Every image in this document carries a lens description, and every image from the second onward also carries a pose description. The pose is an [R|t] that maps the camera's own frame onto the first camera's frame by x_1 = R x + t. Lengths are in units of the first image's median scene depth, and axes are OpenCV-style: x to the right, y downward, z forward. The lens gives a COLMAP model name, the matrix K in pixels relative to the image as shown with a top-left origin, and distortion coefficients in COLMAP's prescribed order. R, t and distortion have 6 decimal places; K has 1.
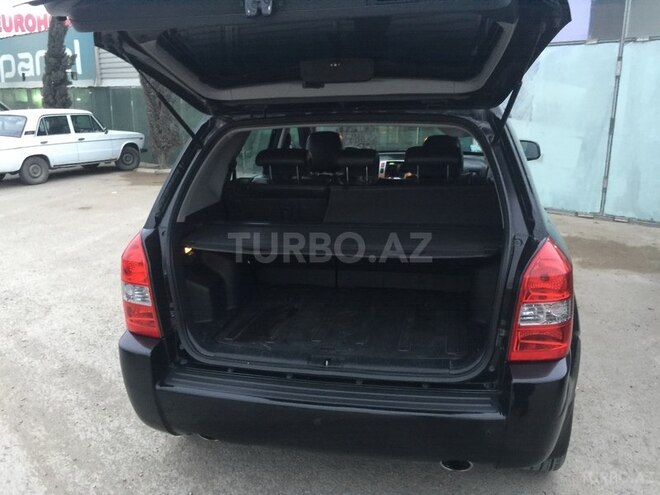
lens RADIAL K [[565.5, 0, 330.5], [0, 565.5, 247.0], [0, 0, 1]] dist [-0.000296, -0.005940]
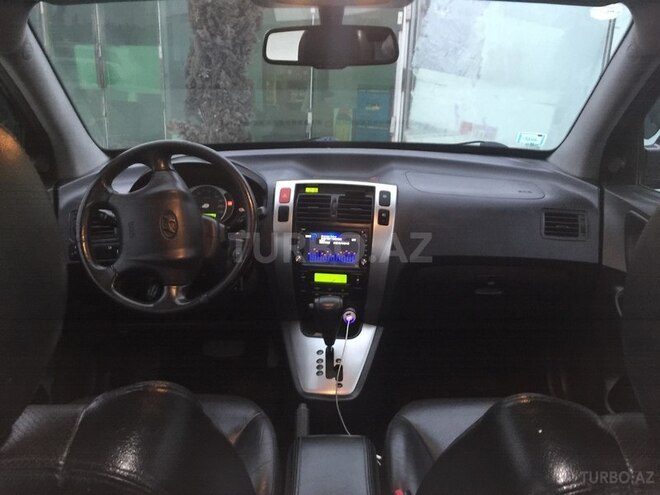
lens RADIAL K [[565.5, 0, 329.4], [0, 565.5, 246.6], [0, 0, 1]] dist [-0.000296, -0.005940]
pose [[0.975811, -0.038210, 0.215250, 0.028242], [0.023100, 0.997117, 0.072281, -0.083487], [-0.217391, -0.065560, 0.973880, 0.409004]]
